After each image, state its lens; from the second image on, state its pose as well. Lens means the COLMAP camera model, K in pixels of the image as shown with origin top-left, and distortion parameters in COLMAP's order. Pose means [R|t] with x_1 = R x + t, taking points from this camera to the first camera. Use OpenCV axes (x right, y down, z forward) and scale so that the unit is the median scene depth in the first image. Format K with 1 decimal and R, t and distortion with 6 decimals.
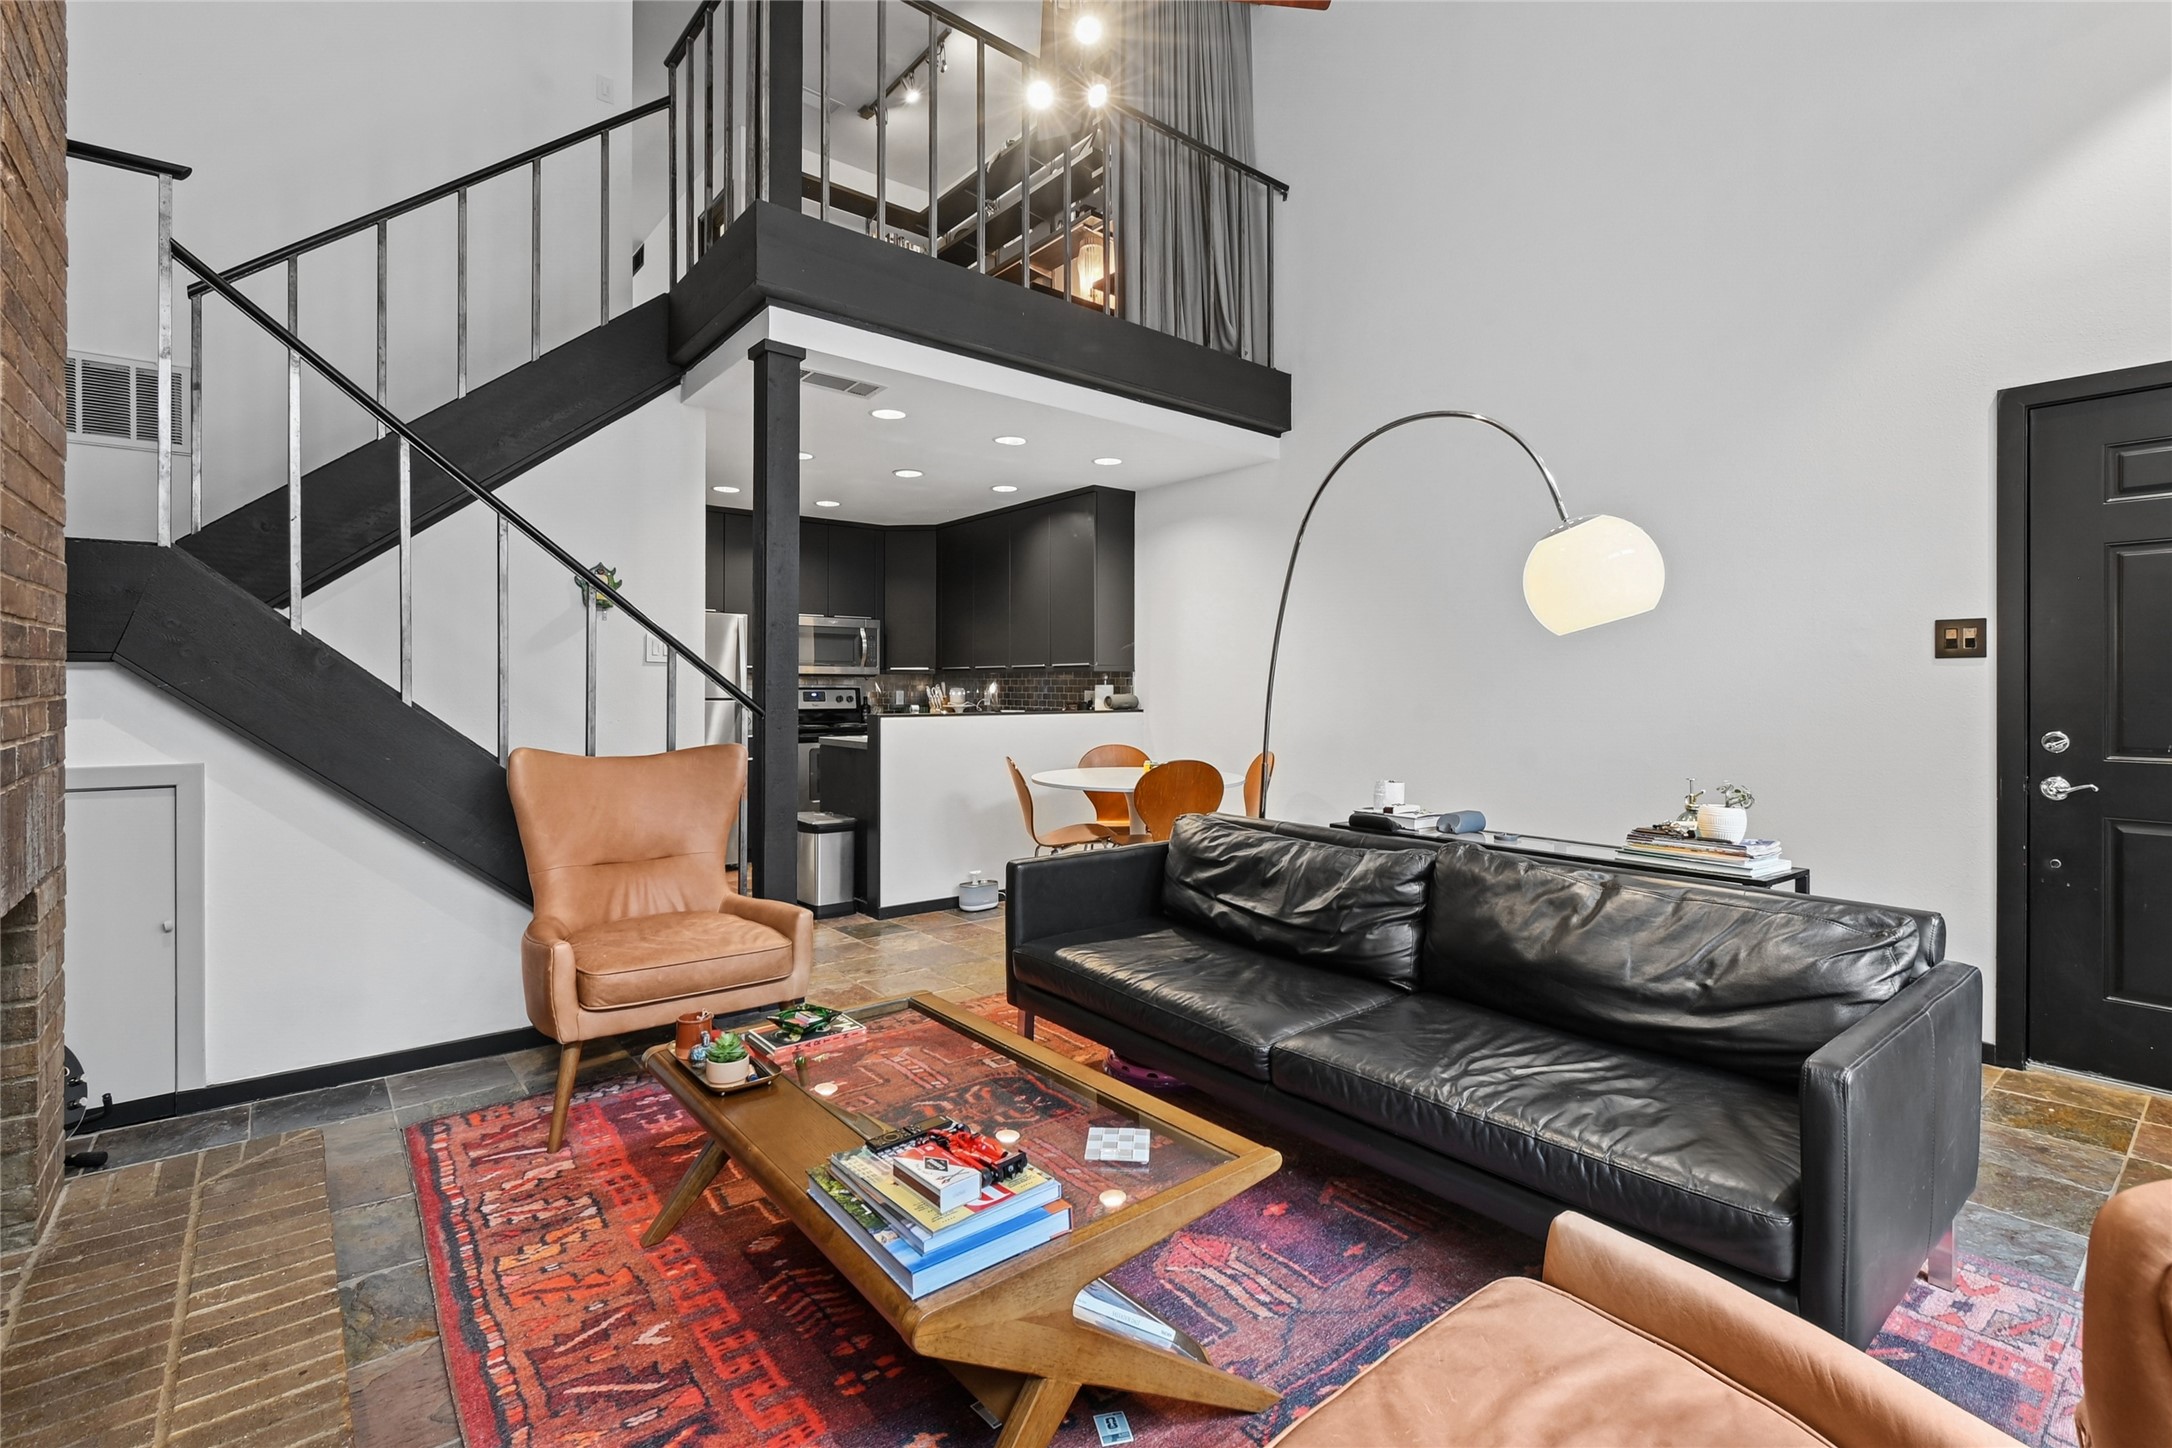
lens RADIAL K [[970.8, 0, 1089.0], [0, 970.8, 695.0], [0, 0, 1]] dist [-0.000787, -0.000116]
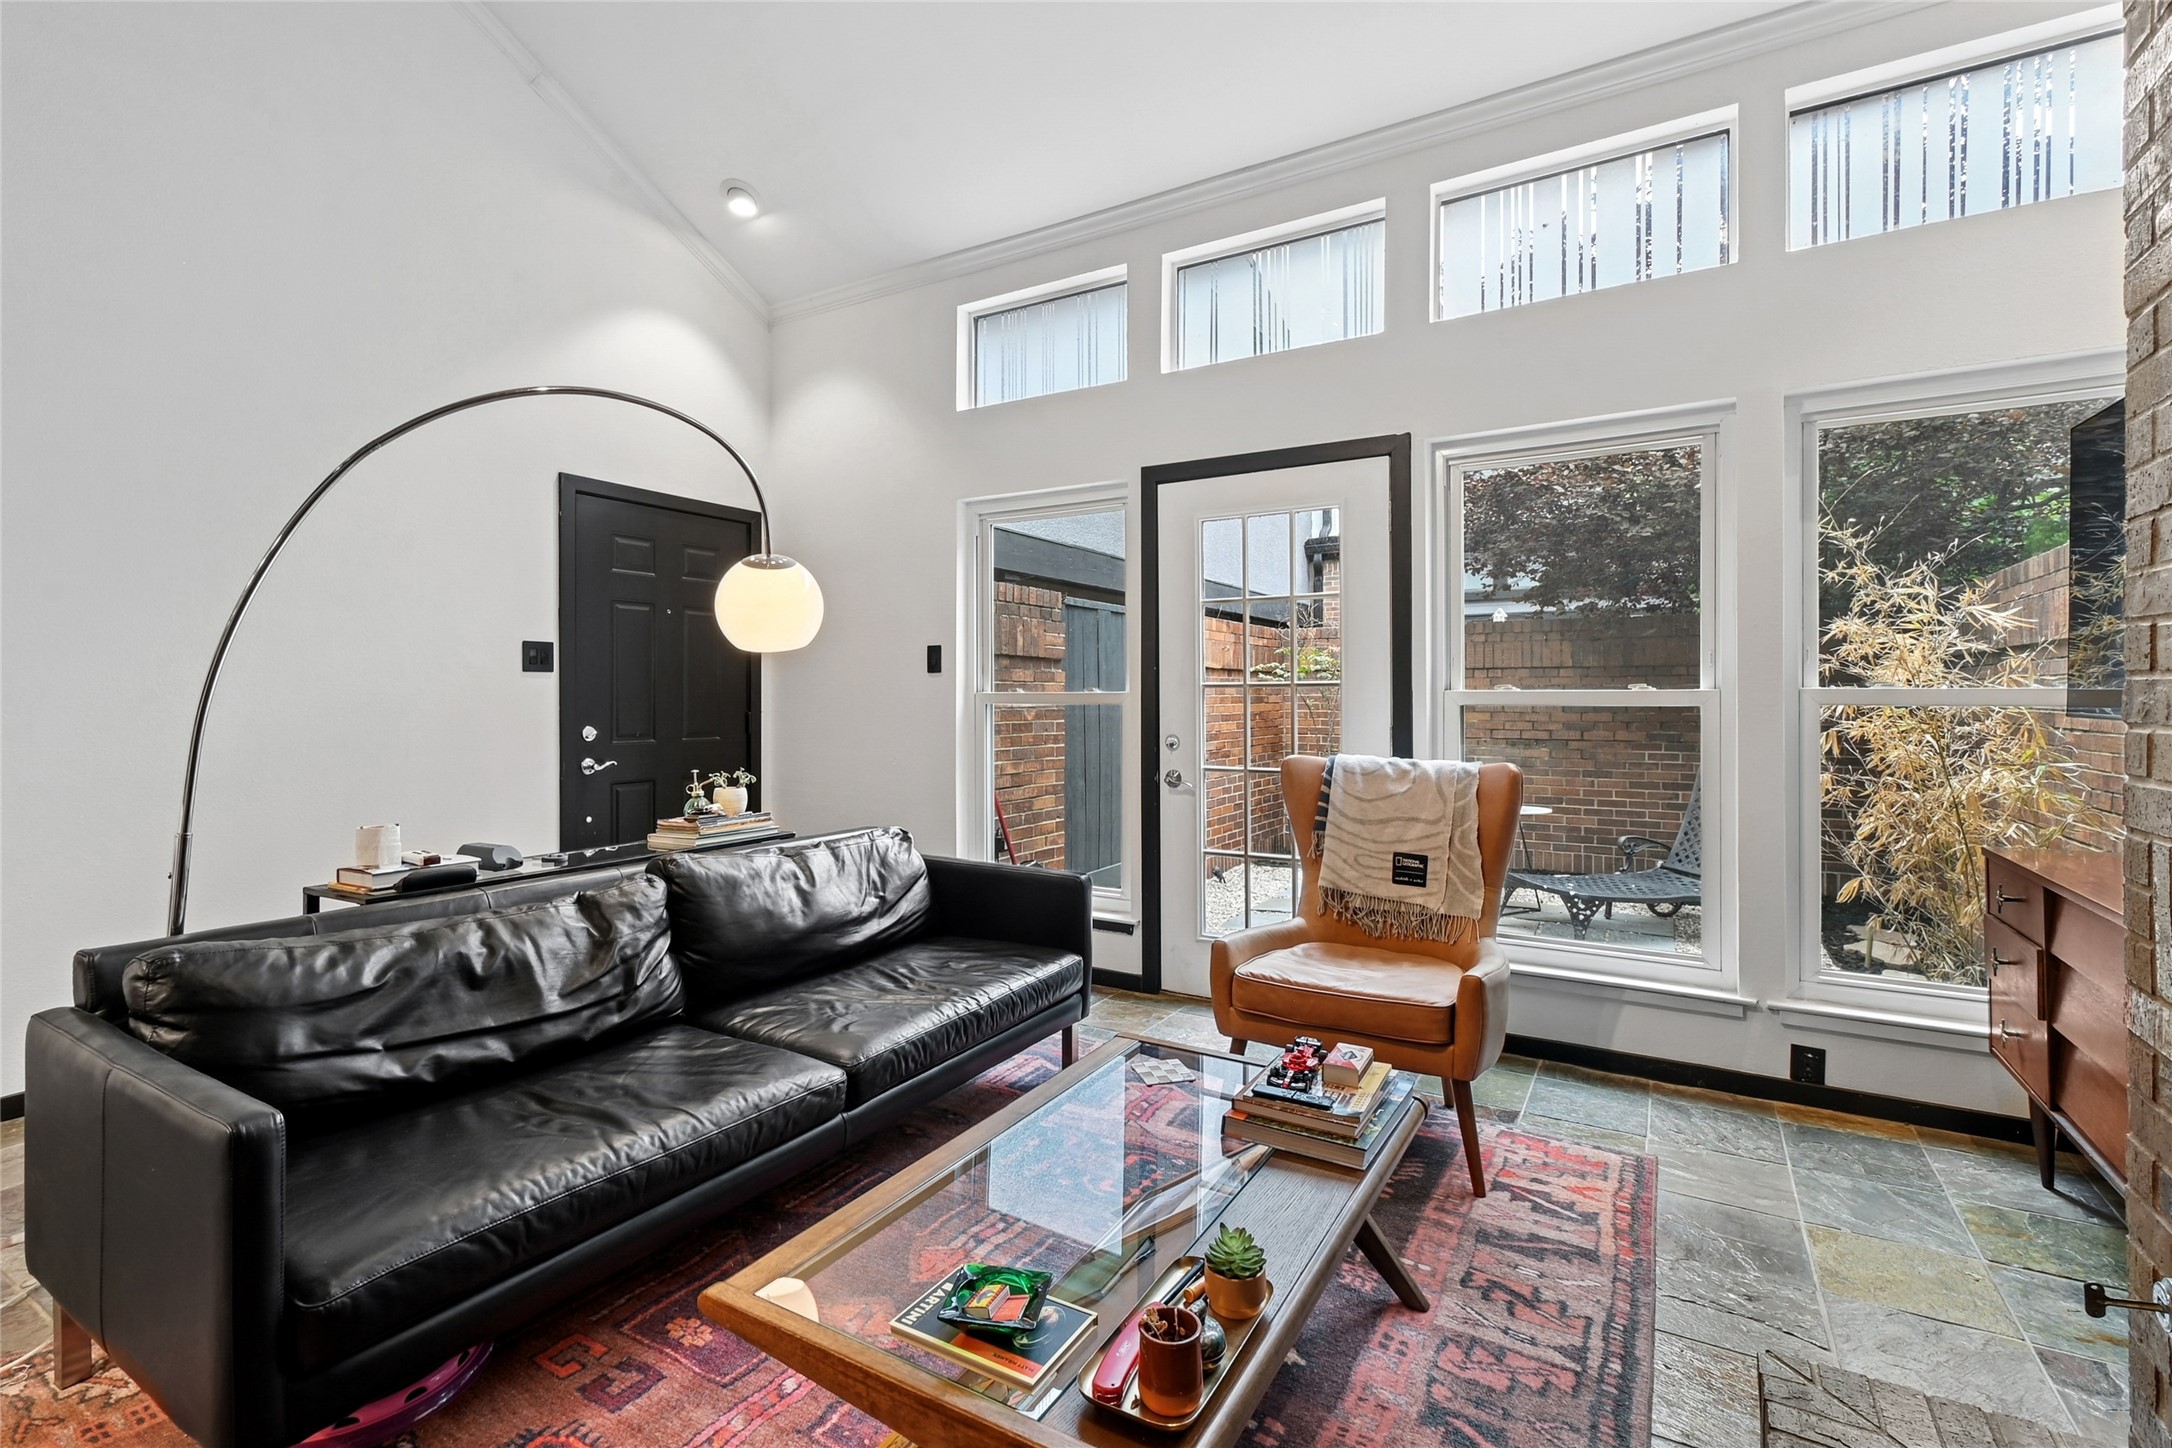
lens RADIAL K [[970.8, 0, 1089.0], [0, 970.8, 695.0], [0, 0, 1]] dist [-0.000787, -0.000116]
pose [[-0.337755, -0.000624, 0.941234, -0.566115], [0.002064, 0.999997, 0.001404, -0.008266], [-0.941232, 0.002417, -0.337753, 0.777276]]
